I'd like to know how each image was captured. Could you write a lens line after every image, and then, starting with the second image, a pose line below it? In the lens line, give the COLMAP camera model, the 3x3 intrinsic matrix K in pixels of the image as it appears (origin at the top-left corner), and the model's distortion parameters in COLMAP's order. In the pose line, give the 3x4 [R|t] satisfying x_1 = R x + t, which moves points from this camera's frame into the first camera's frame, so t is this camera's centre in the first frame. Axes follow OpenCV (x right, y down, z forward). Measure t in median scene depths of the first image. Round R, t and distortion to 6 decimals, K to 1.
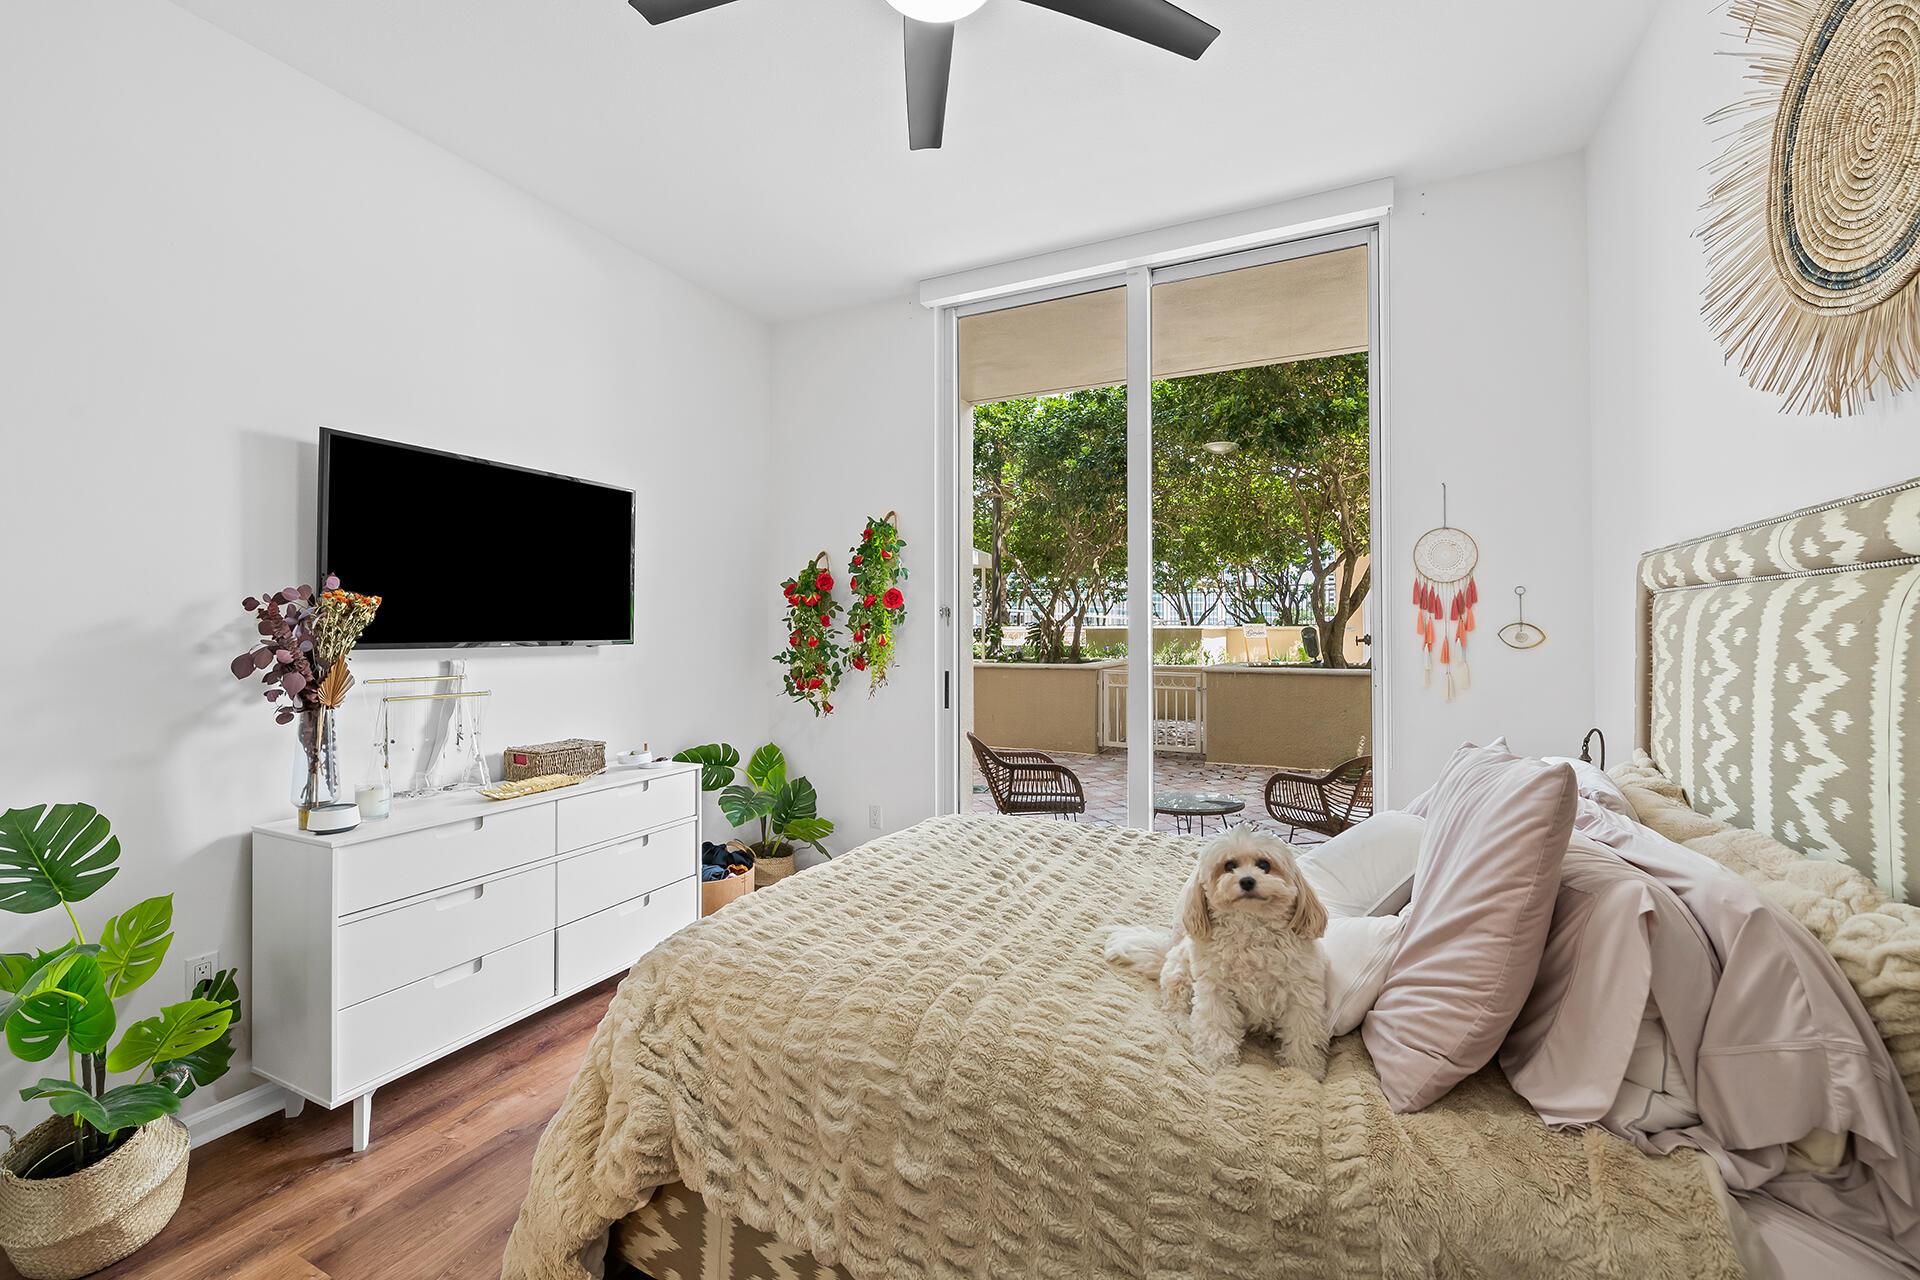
lens RADIAL K [[808.9, 0, 963.6], [0, 808.9, 622.6], [0, 0, 1]] dist [-0.001203, -0.000177]
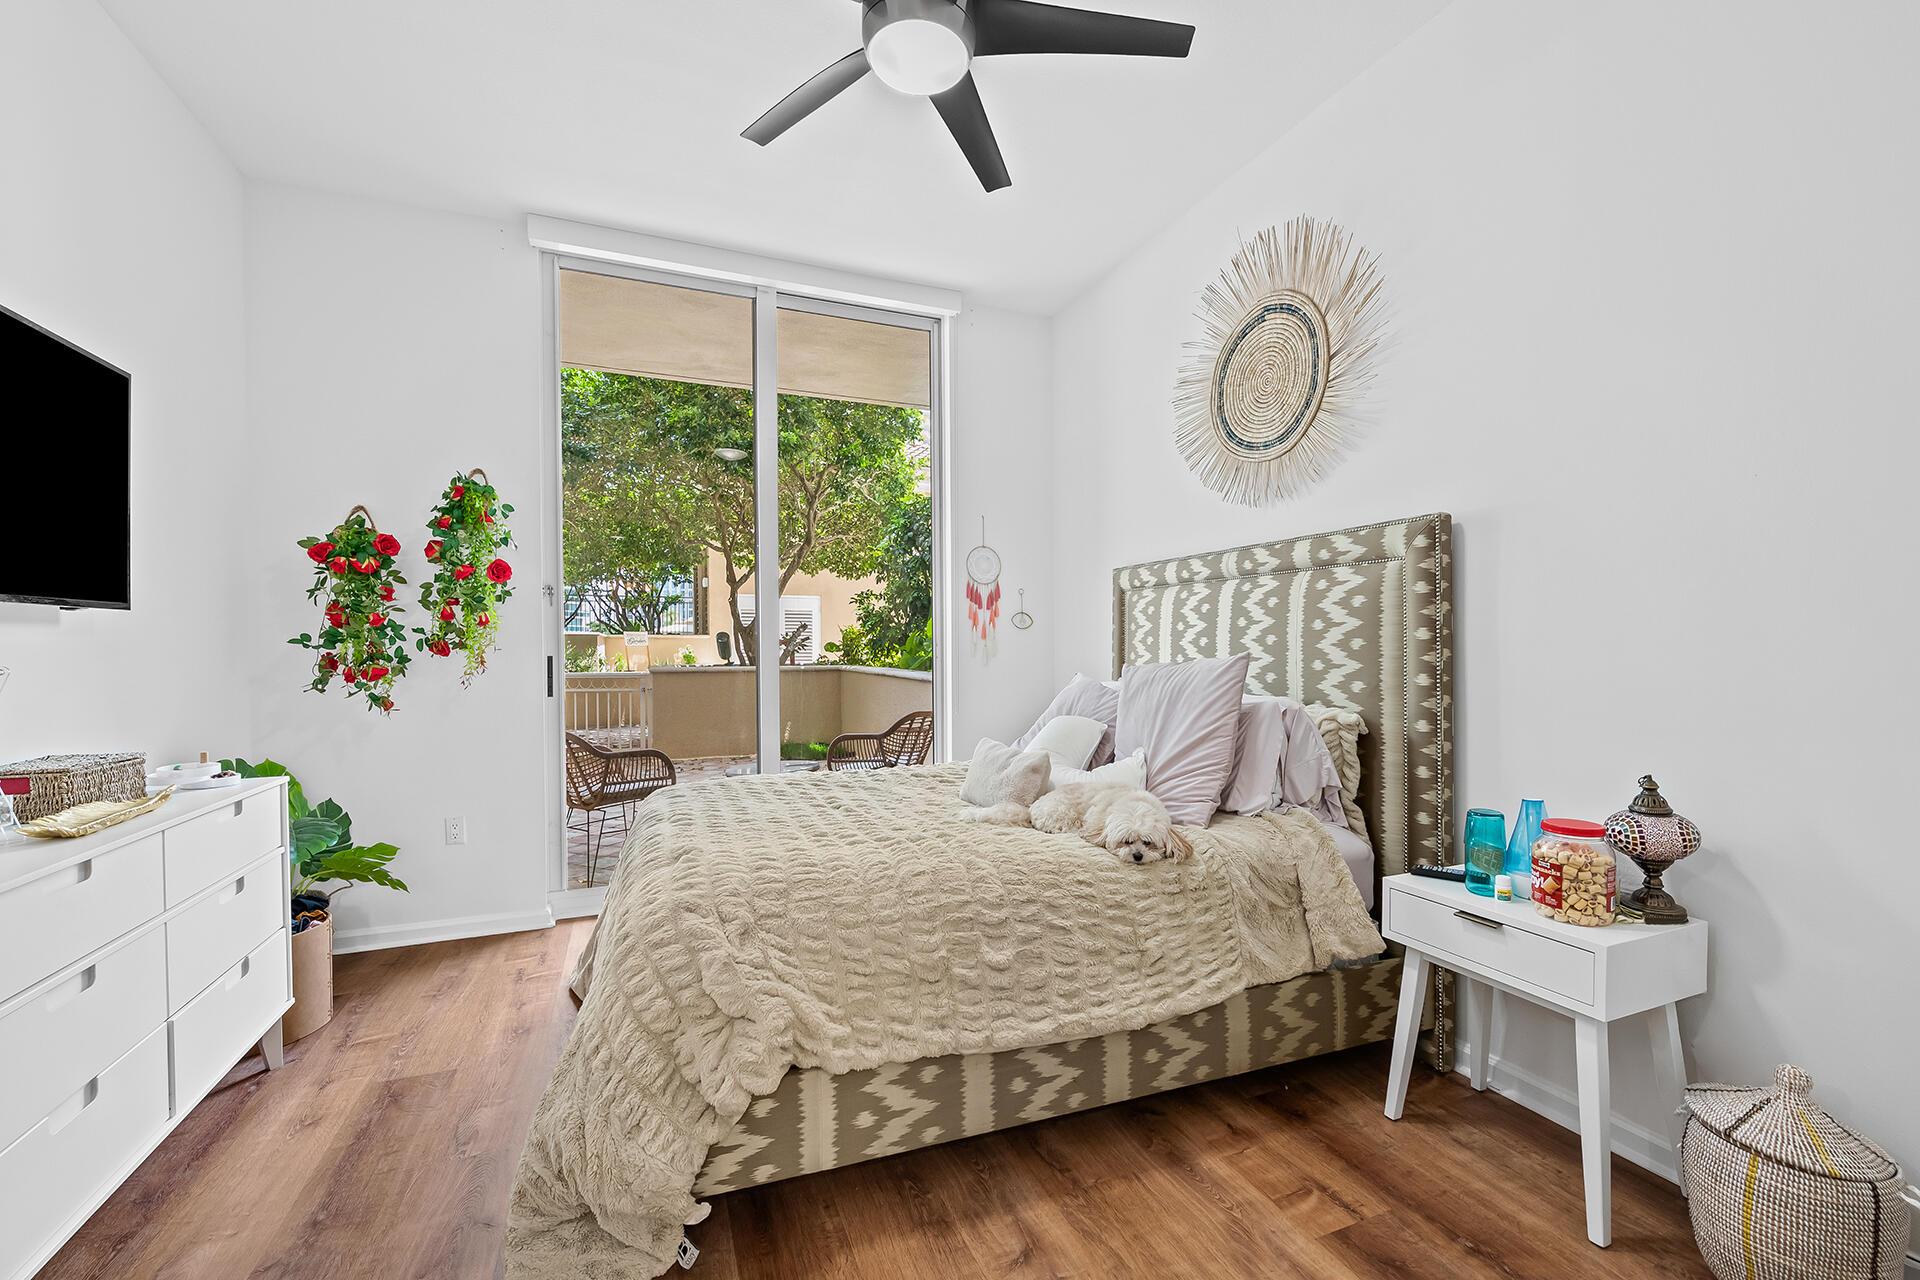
lens RADIAL K [[790.7, 0, 996.1], [0, 790.7, 656.7], [0, 0, 1]] dist [0.016077, -0.000011]
pose [[0.652799, -0.013499, 0.757411, -0.458619], [-0.003068, 0.999786, 0.020464, 0.050779], [-0.757525, -0.015682, 0.652618, 0.043871]]
